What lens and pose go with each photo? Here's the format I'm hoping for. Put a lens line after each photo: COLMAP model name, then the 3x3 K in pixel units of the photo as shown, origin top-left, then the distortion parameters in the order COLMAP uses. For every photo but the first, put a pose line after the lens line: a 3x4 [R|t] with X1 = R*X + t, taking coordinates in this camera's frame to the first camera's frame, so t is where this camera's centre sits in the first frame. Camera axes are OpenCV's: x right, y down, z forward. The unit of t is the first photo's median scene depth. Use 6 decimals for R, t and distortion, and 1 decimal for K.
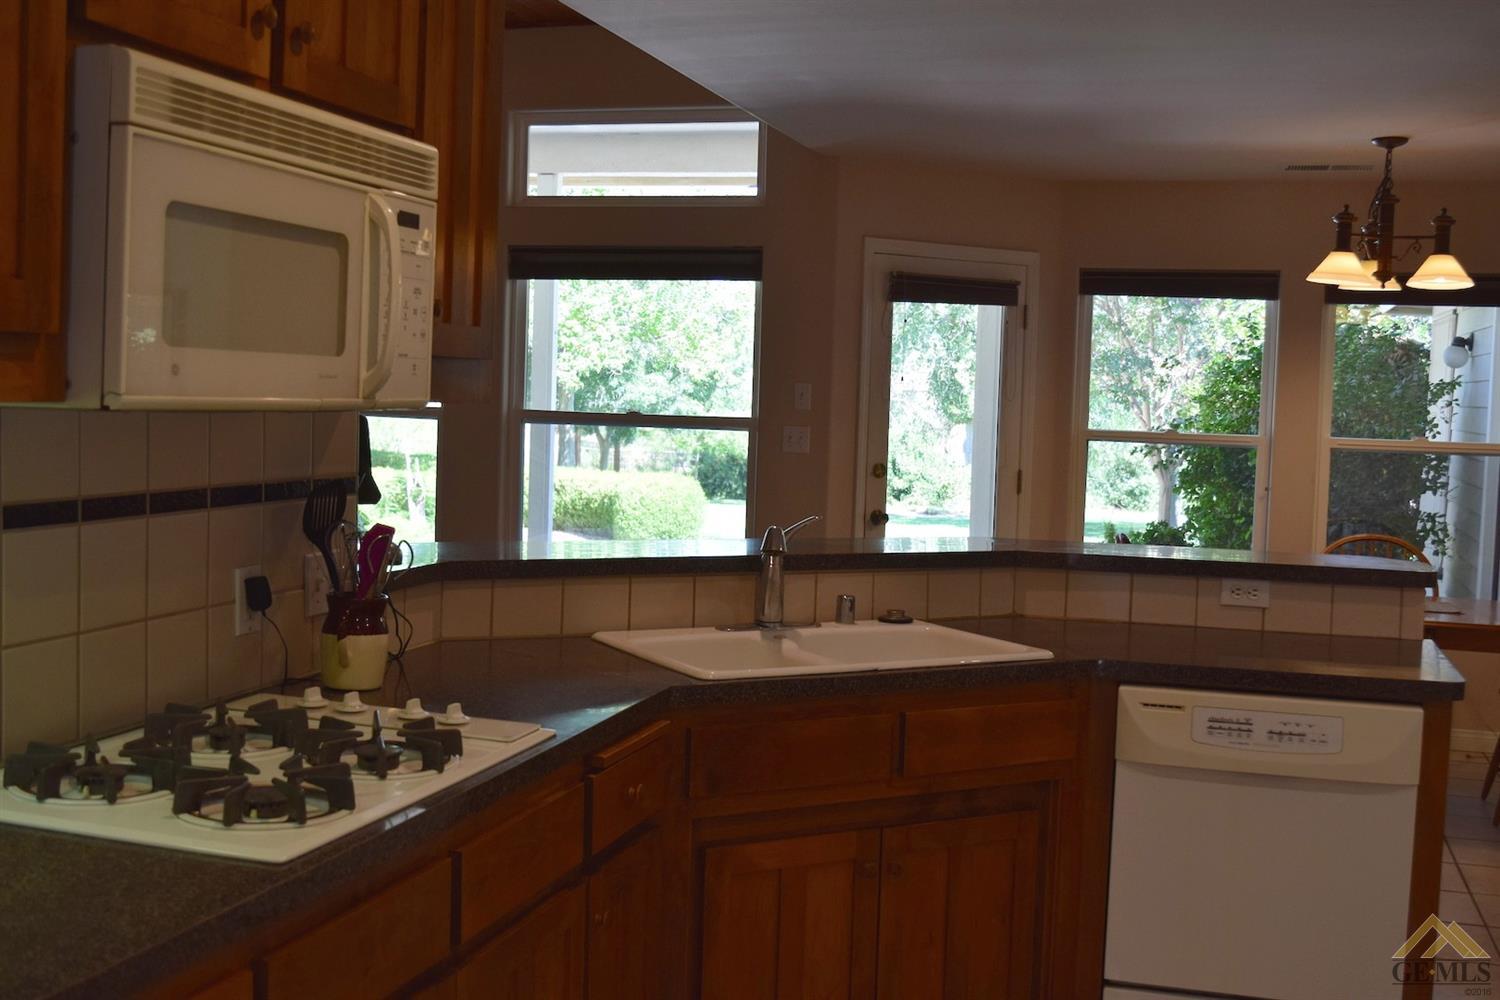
lens RADIAL K [[1625.2, 0, 745.6], [0, 1625.2, 490.0], [0, 0, 1]] dist [-0.059623, 0.000000]
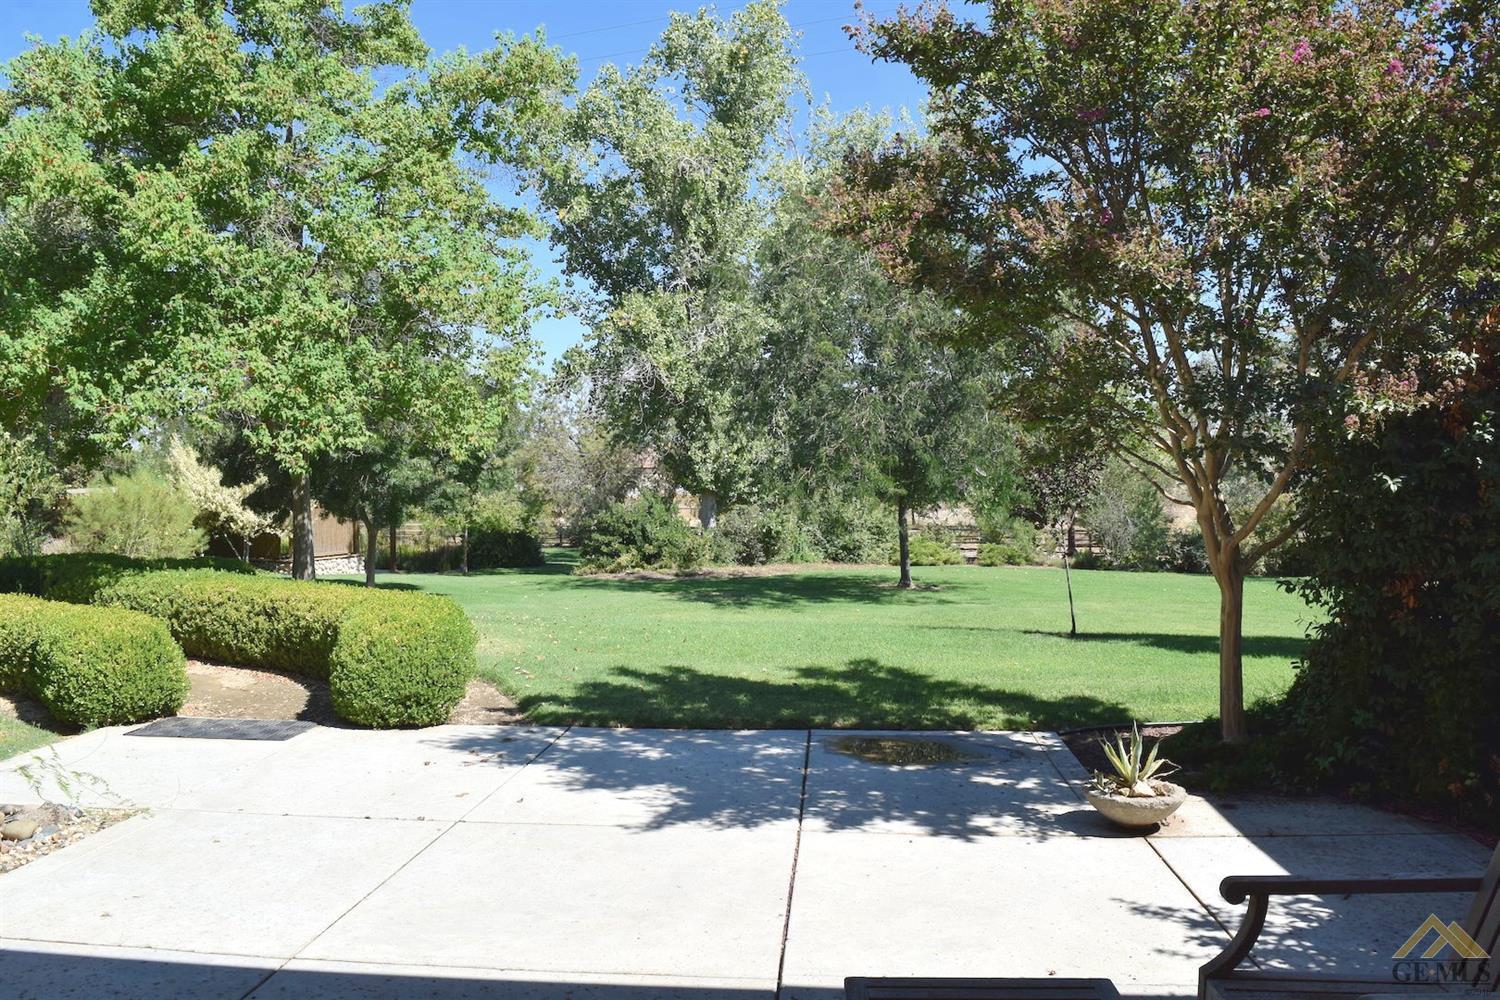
lens RADIAL K [[1177.1, 0, 734.6], [0, 1177.1, 488.1], [0, 0, 1]] dist [-0.073701, 0.006582]
pose [[0.980530, -0.035703, 0.193096, -0.015321], [0.044206, 0.998225, -0.039908, -0.047013], [-0.191329, 0.047667, 0.980368, 0.780399]]
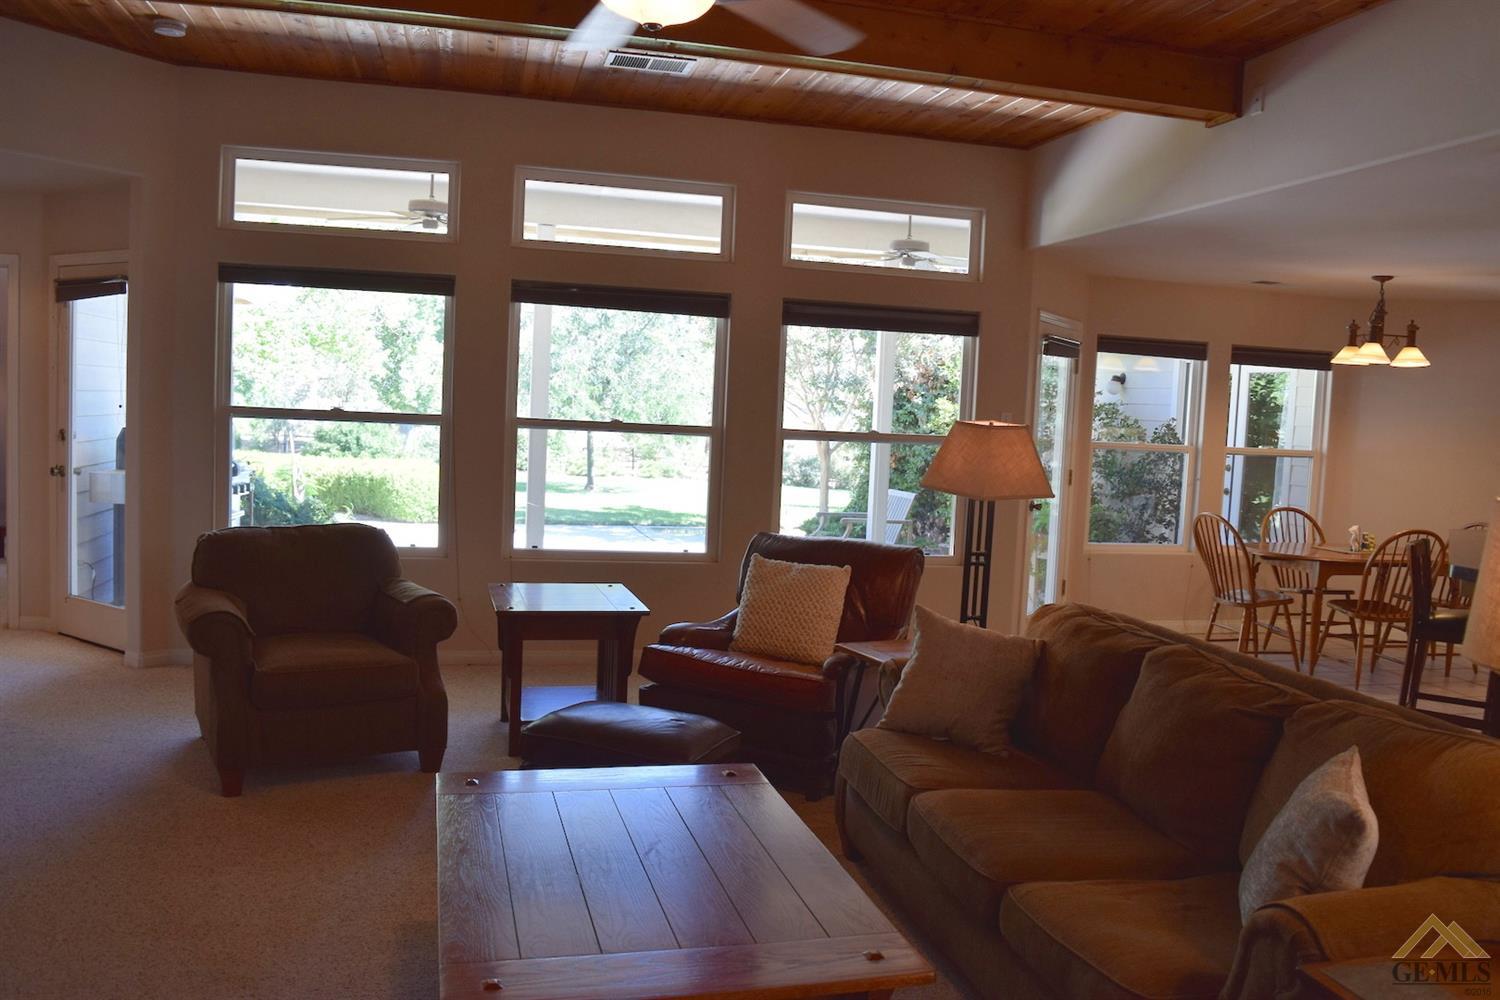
lens RADIAL K [[1177.1, 0, 763.2], [0, 1177.1, 503.9], [0, 0, 1]] dist [-0.073701, 0.006582]
pose [[0.862467, -0.033176, 0.505024, -0.422503], [0.010957, 0.998839, 0.046903, -0.023913], [-0.505994, -0.034919, 0.861830, 0.153000]]
